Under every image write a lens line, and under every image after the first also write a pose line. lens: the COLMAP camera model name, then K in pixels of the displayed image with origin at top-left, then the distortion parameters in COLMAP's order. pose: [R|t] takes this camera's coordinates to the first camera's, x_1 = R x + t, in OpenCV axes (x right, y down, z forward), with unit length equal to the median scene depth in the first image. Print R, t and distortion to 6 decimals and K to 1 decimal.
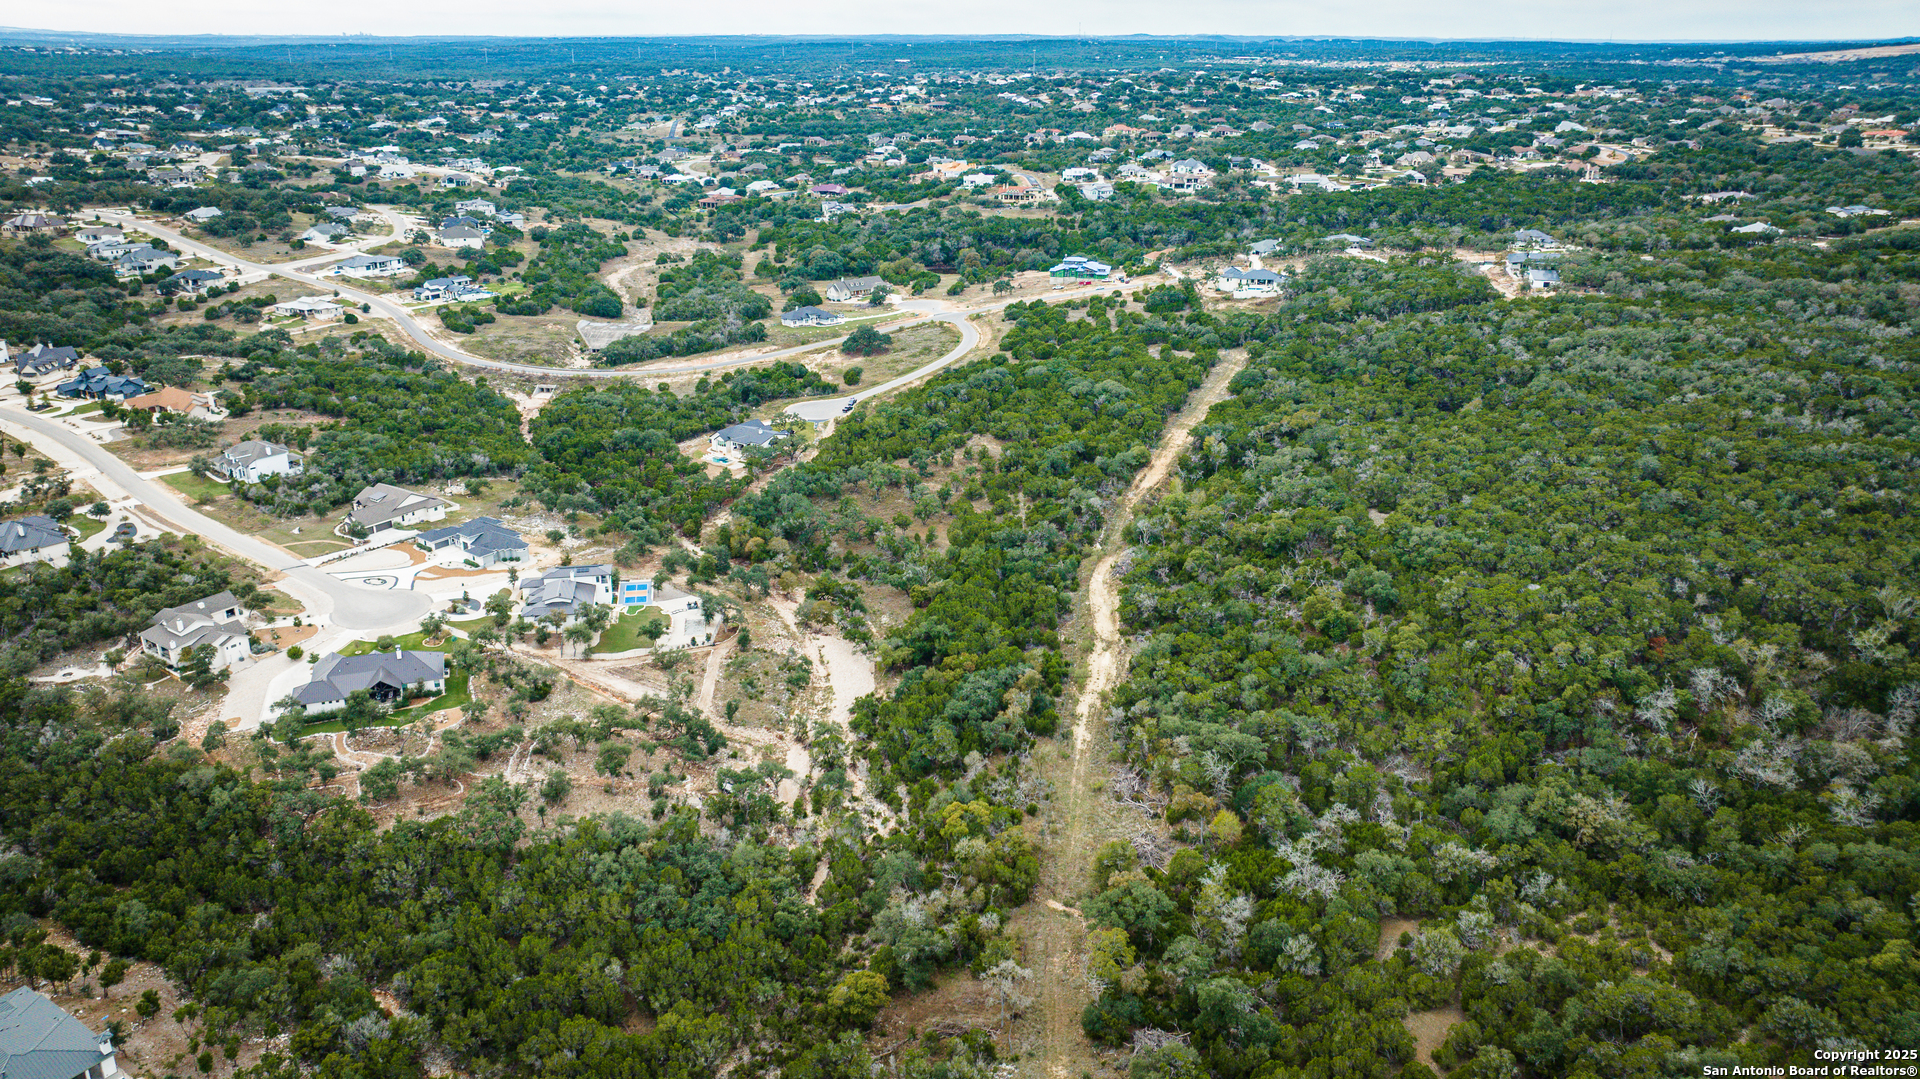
lens RADIAL K [[1348.4, 0, 963.8], [0, 1348.4, 541.0], [0, 0, 1]] dist [-0.006492, -0.049409]
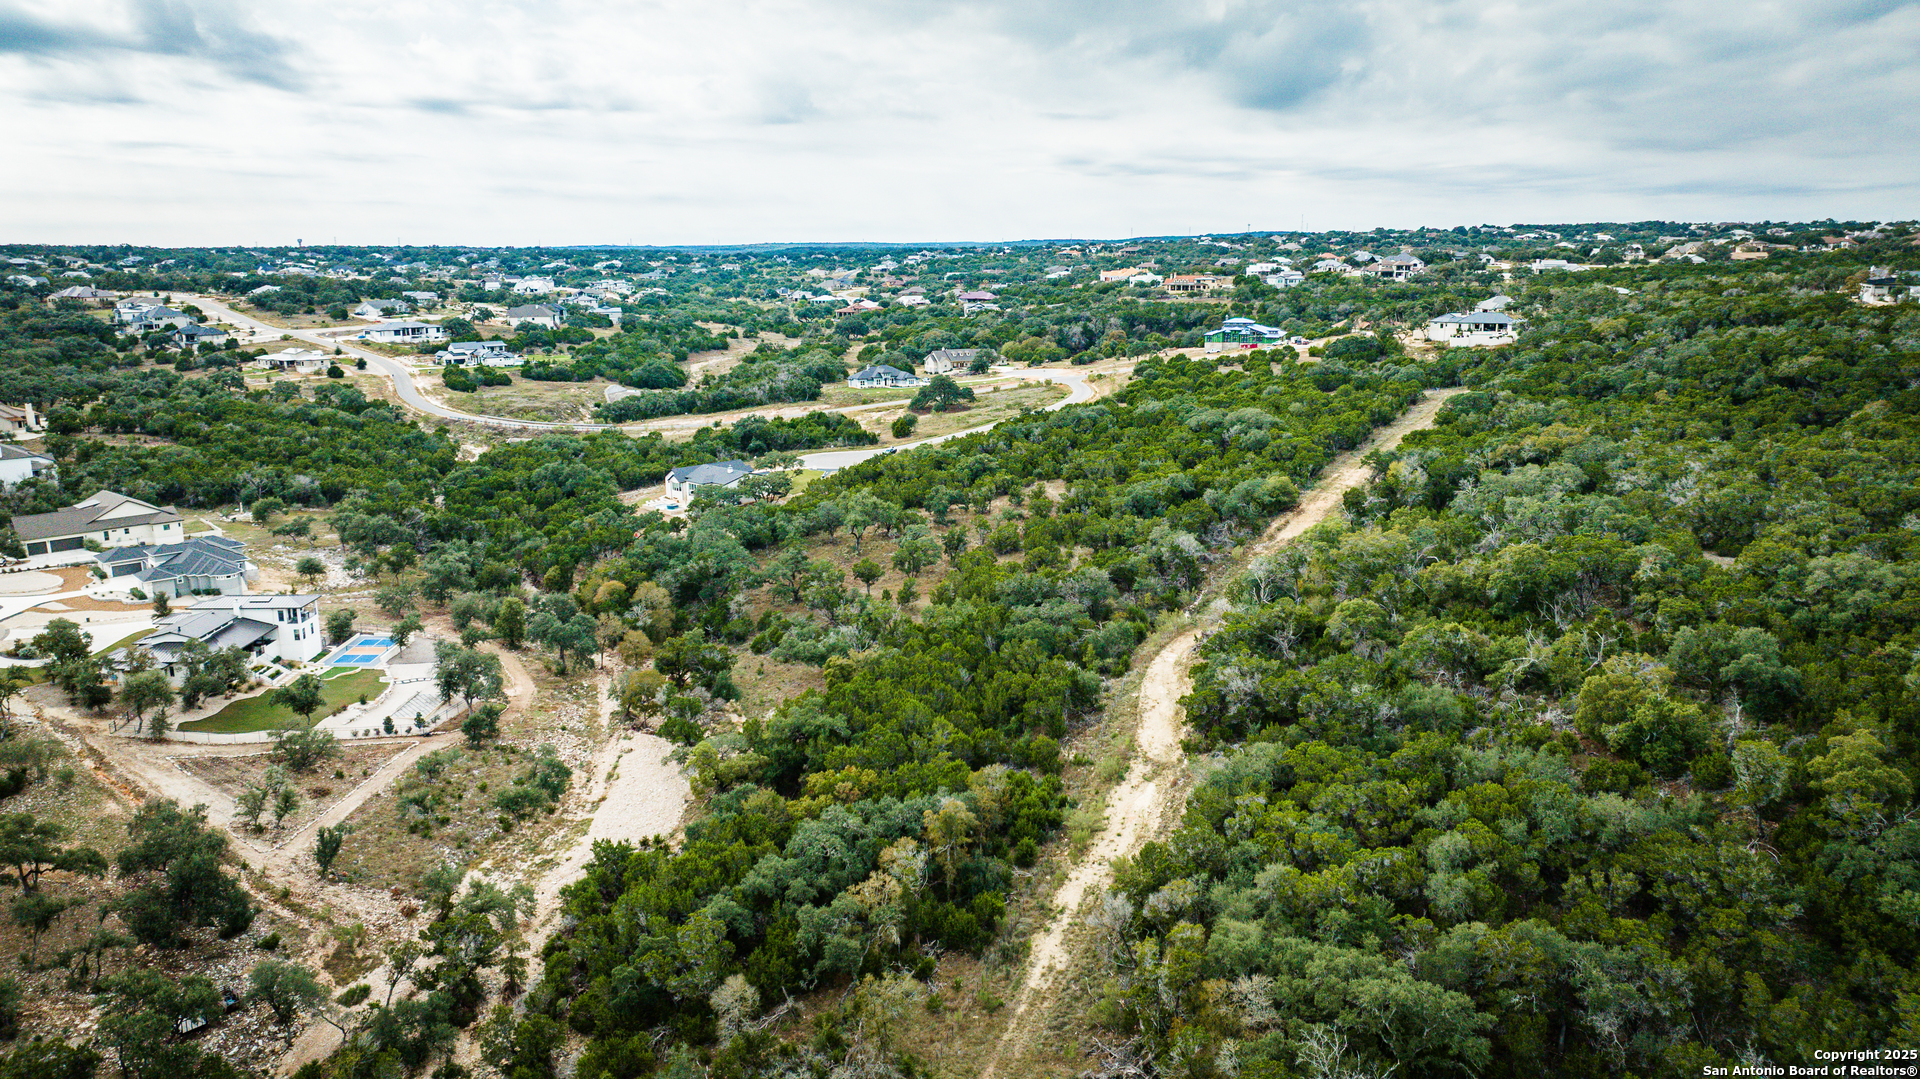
lens RADIAL K [[1351.3, 0, 963.6], [0, 1351.3, 536.0], [0, 0, 1]] dist [-0.024598, 0.002478]
pose [[0.986475, 0.021874, -0.162443, 0.075343], [-0.045694, 0.988466, -0.144387, 0.043663], [0.157411, 0.149856, 0.976097, 0.323846]]
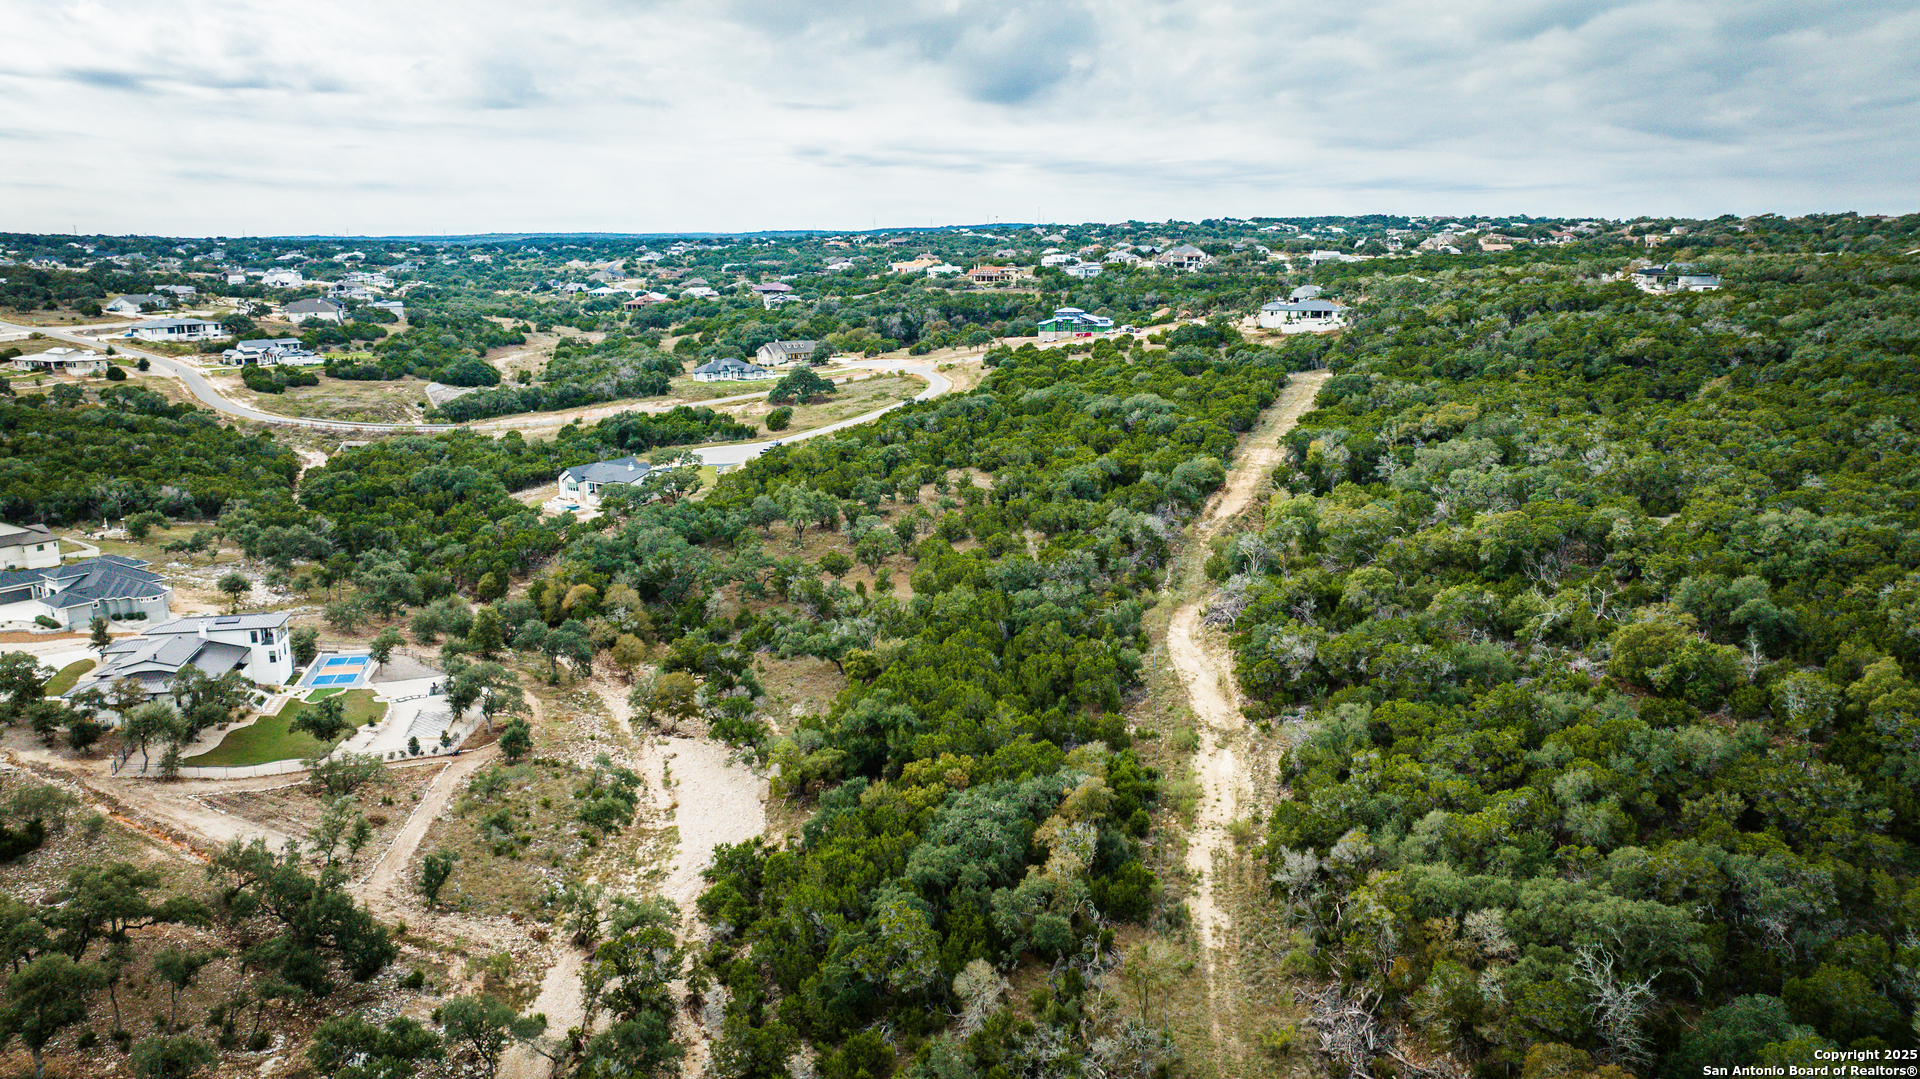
lens RADIAL K [[1351.3, 0, 963.6], [0, 1351.3, 536.0], [0, 0, 1]] dist [-0.024598, 0.002478]
pose [[0.999566, -0.014941, 0.025376, -0.002860], [0.018372, 0.989864, -0.140824, 0.046611], [-0.023015, 0.141229, 0.989709, 0.314113]]
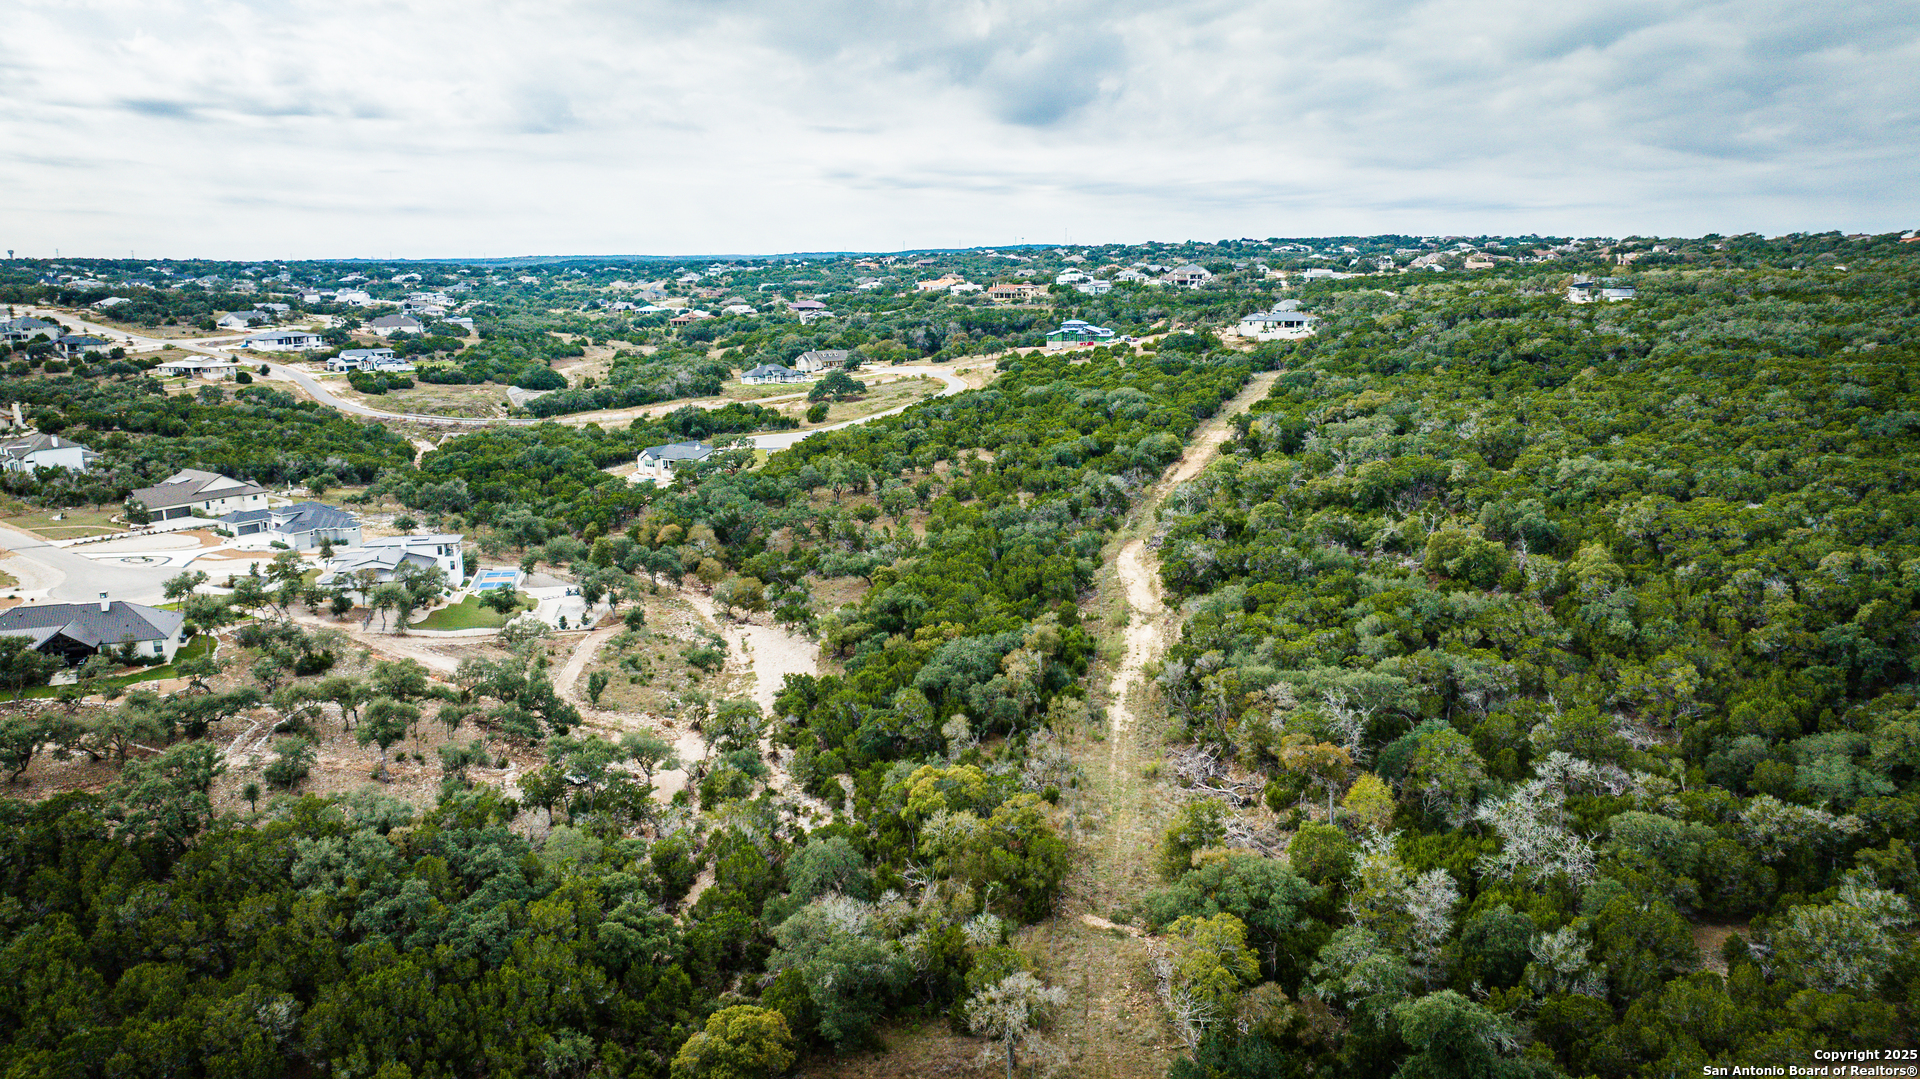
lens RADIAL K [[1351.3, 0, 963.6], [0, 1351.3, 536.0], [0, 0, 1]] dist [-0.024598, 0.002478]
pose [[0.999897, -0.013781, 0.004009, 0.004972], [0.014238, 0.987648, -0.156039, 0.093601], [-0.001809, 0.156080, 0.987743, 0.191411]]
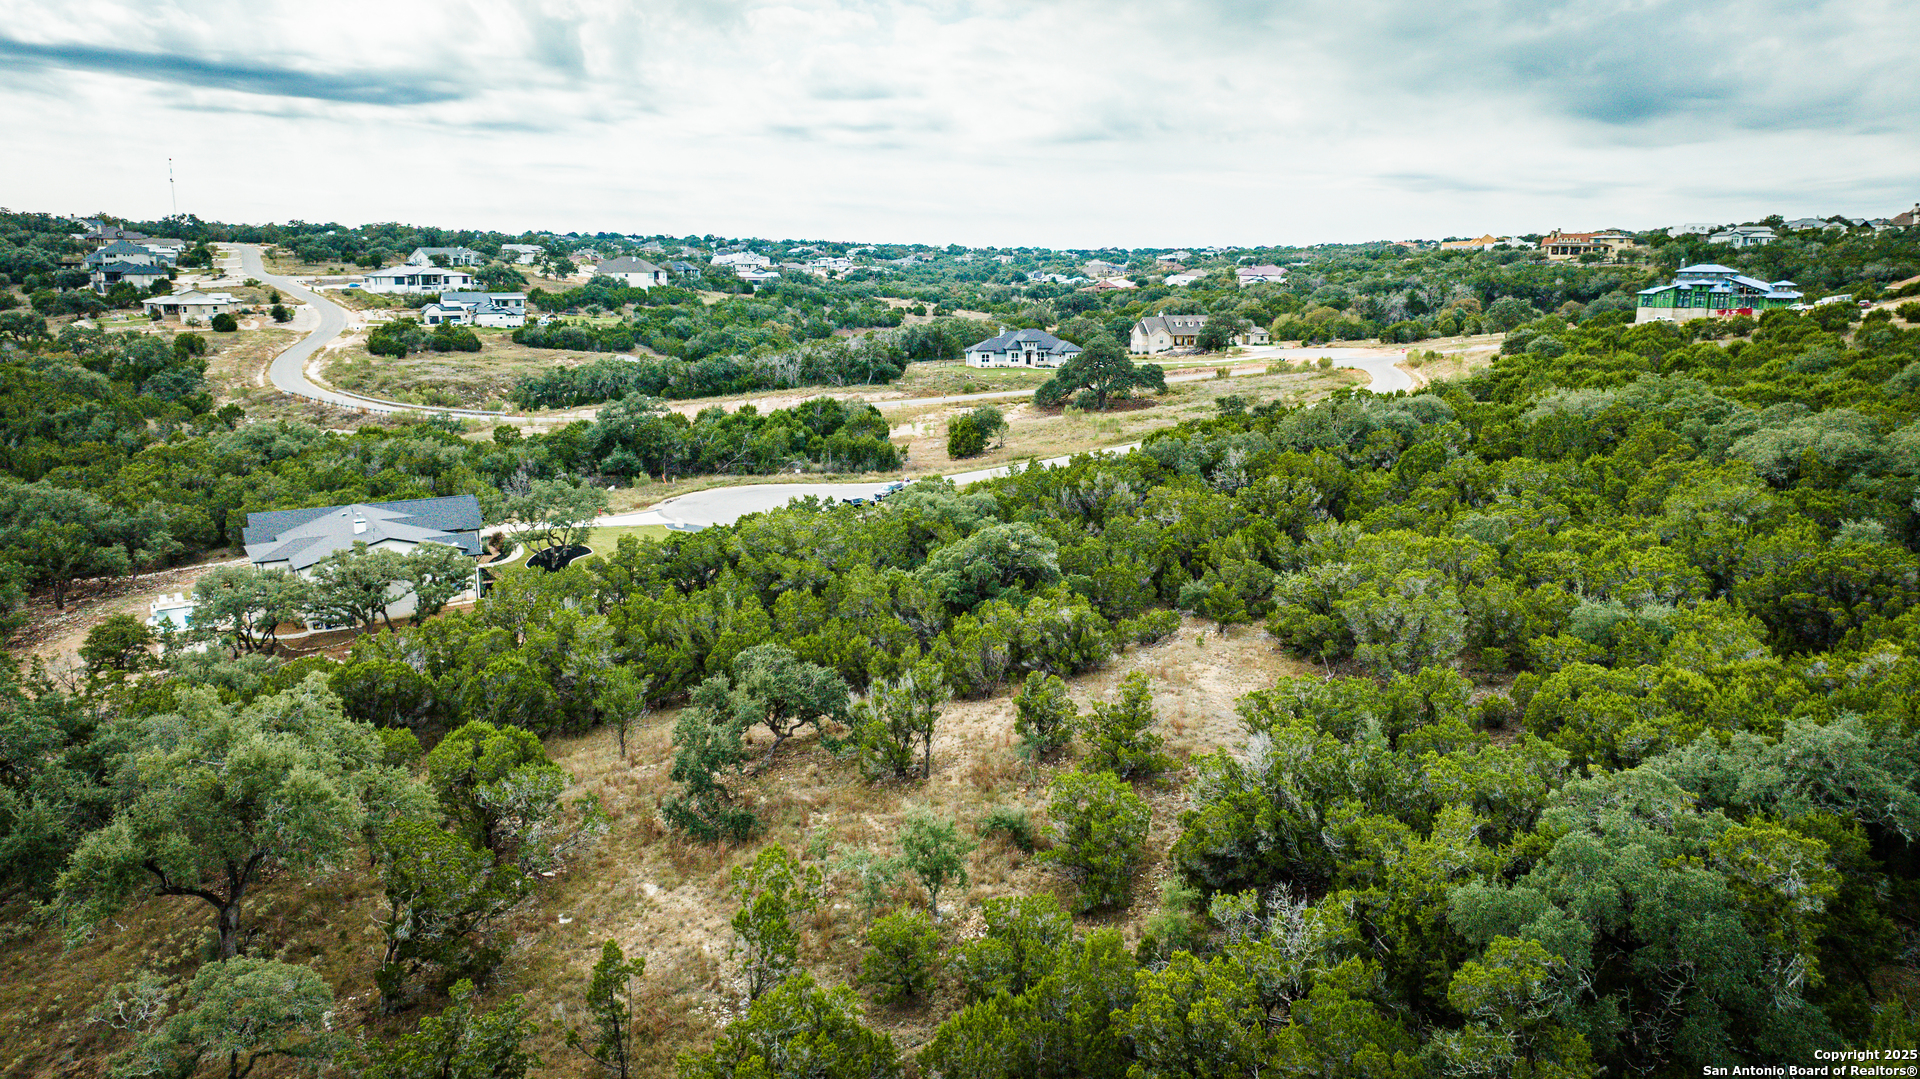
lens RADIAL K [[1351.3, 0, 963.6], [0, 1351.3, 536.0], [0, 0, 1]] dist [-0.024598, 0.002478]
pose [[0.921018, 0.074601, -0.382310, 0.048393], [-0.135656, 0.981476, -0.135289, -0.056342], [0.365135, 0.176466, 0.914077, 0.753897]]
